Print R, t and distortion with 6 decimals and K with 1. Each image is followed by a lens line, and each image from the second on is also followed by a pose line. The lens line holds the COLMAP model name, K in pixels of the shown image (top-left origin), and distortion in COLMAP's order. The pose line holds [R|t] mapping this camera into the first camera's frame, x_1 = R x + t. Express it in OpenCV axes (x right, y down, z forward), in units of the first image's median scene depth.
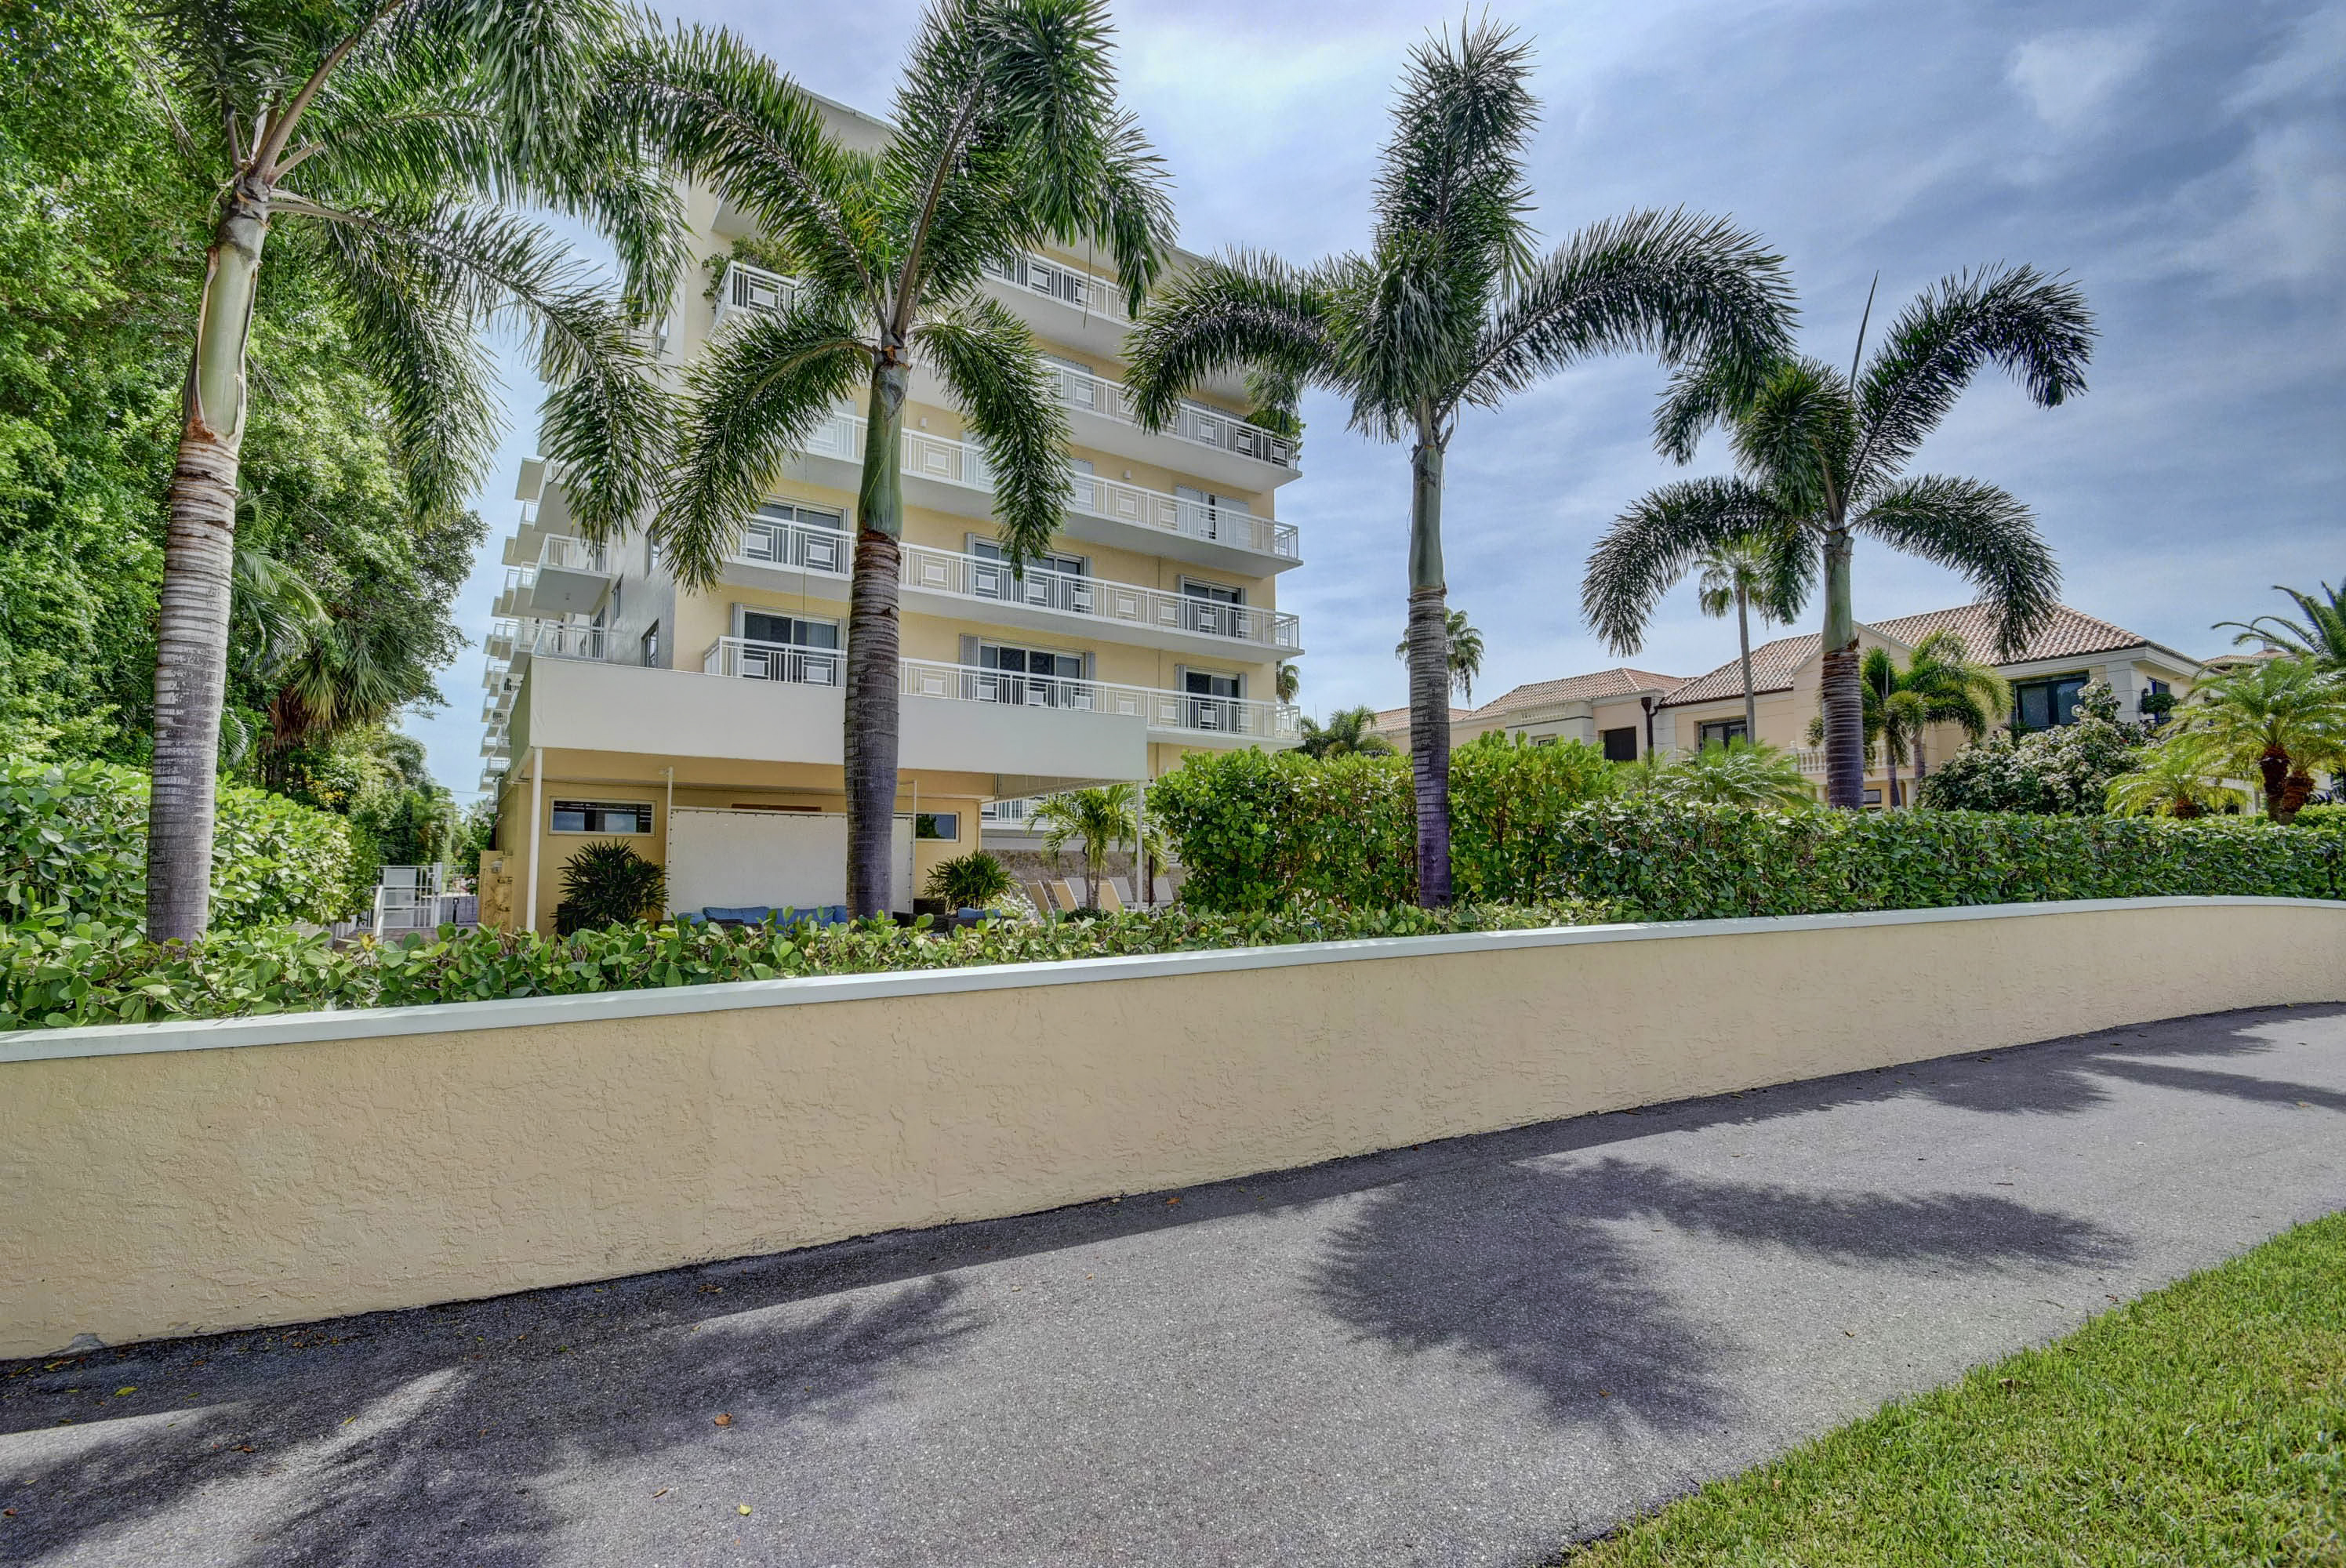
lens RADIAL K [[1017.2, 0, 1171.7], [0, 1017.2, 787.7], [0, 0, 1]] dist [-0.001826, 0.000190]
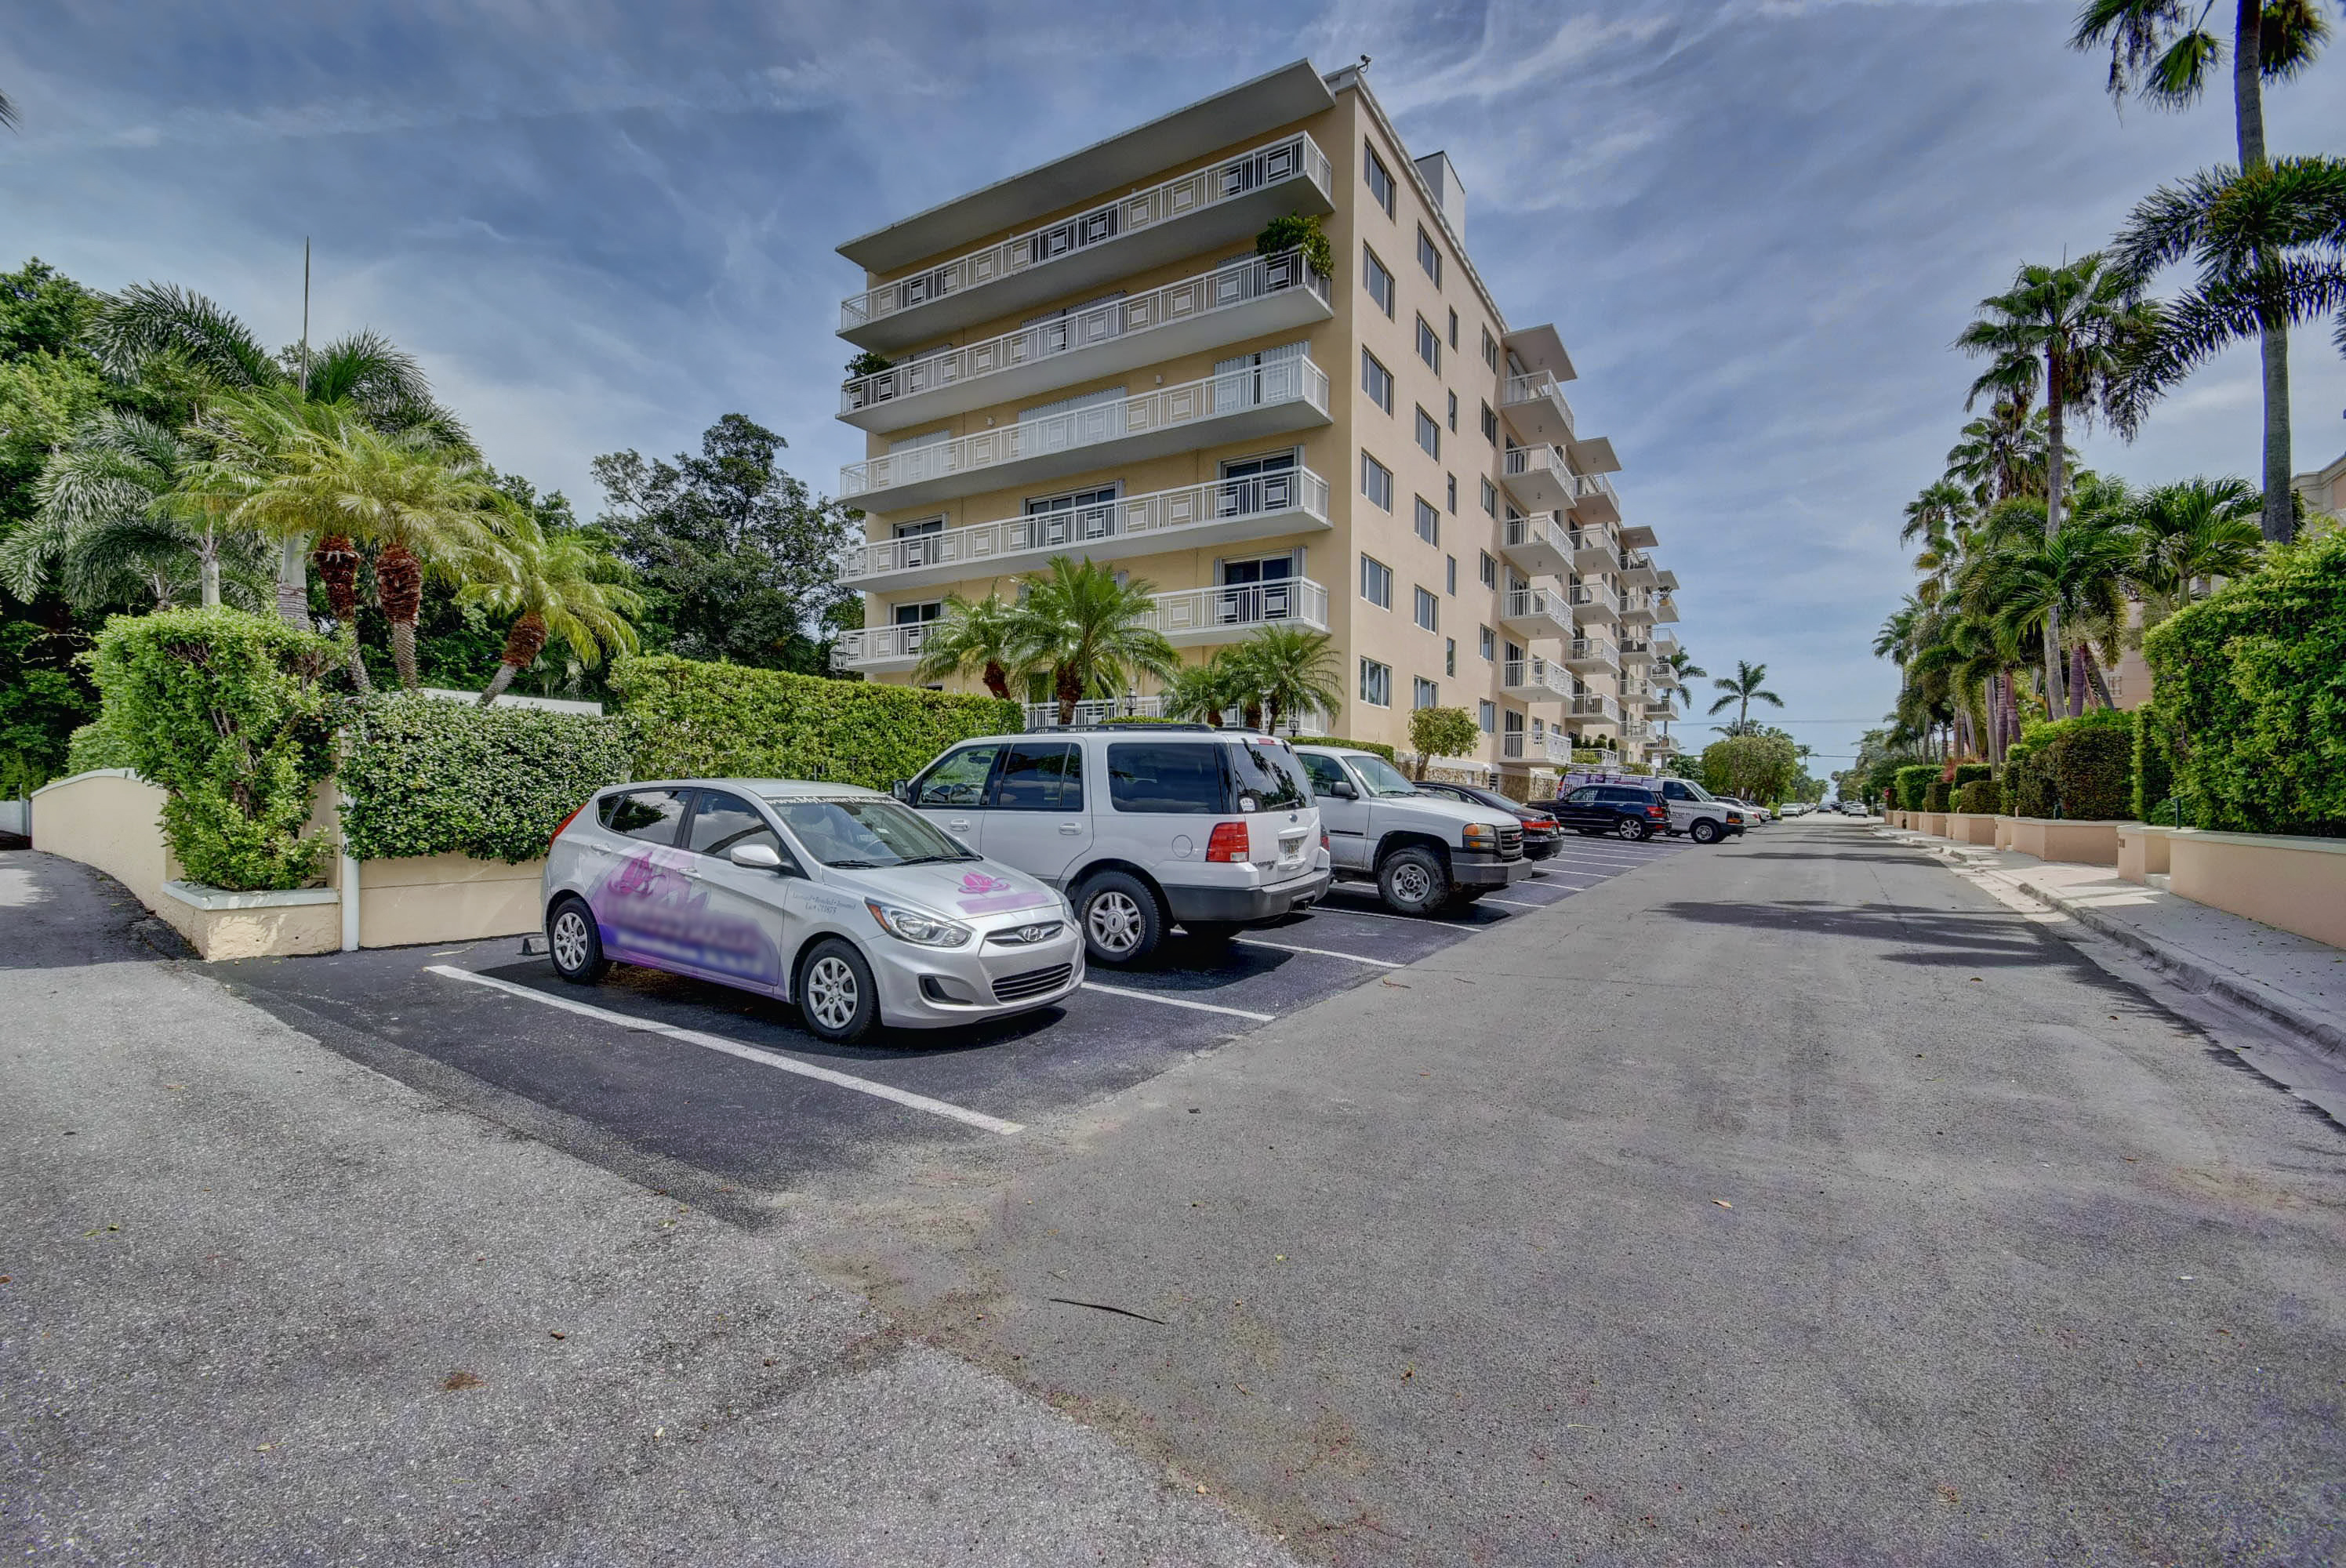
lens RADIAL K [[1017.2, 0, 1153.4], [0, 1017.2, 784.2], [0, 0, 1]] dist [-0.001826, 0.000190]
pose [[0.437201, -0.005307, -0.899348, 0.828015], [0.084329, 0.995819, 0.035118, 0.049255], [0.895401, -0.091195, 0.435821, 0.518740]]
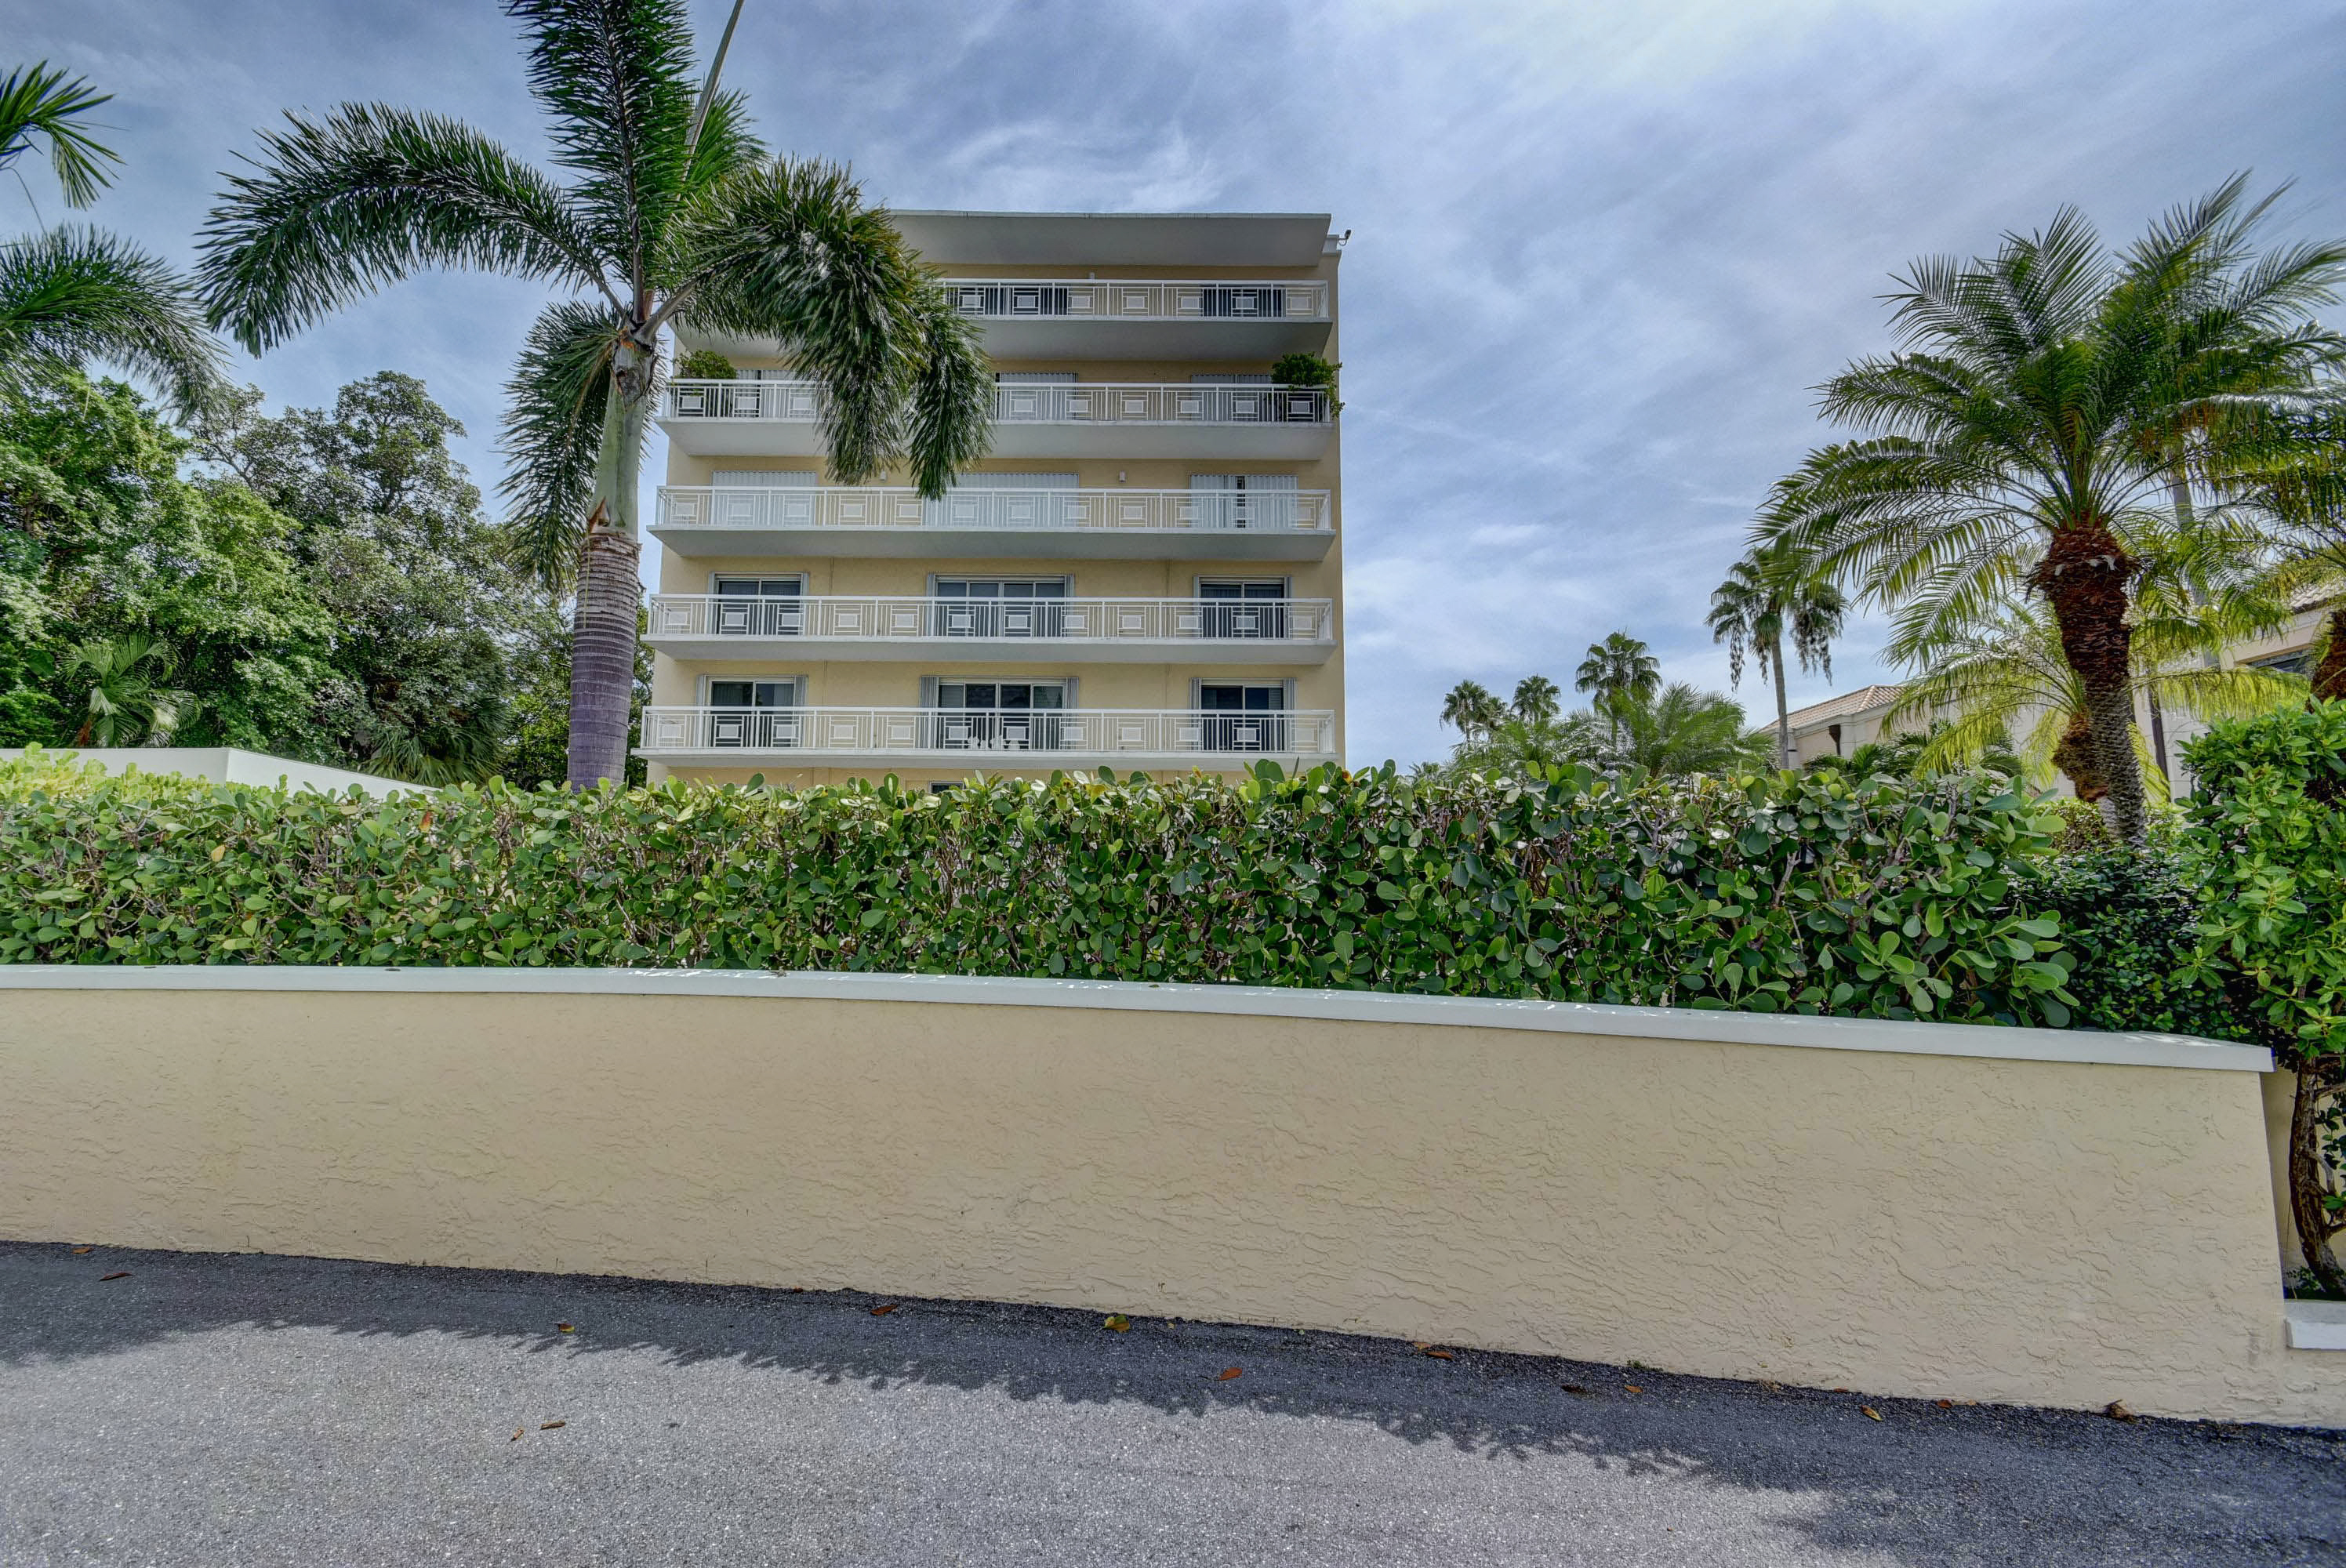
lens RADIAL K [[1017.2, 0, 1166.8], [0, 1017.2, 797.0], [0, 0, 1]] dist [-0.001826, 0.000190]
pose [[0.843924, -0.067402, -0.532212, 0.440112], [0.042691, 0.997367, -0.058616, 0.027949], [0.534762, 0.026747, 0.844579, 0.264691]]
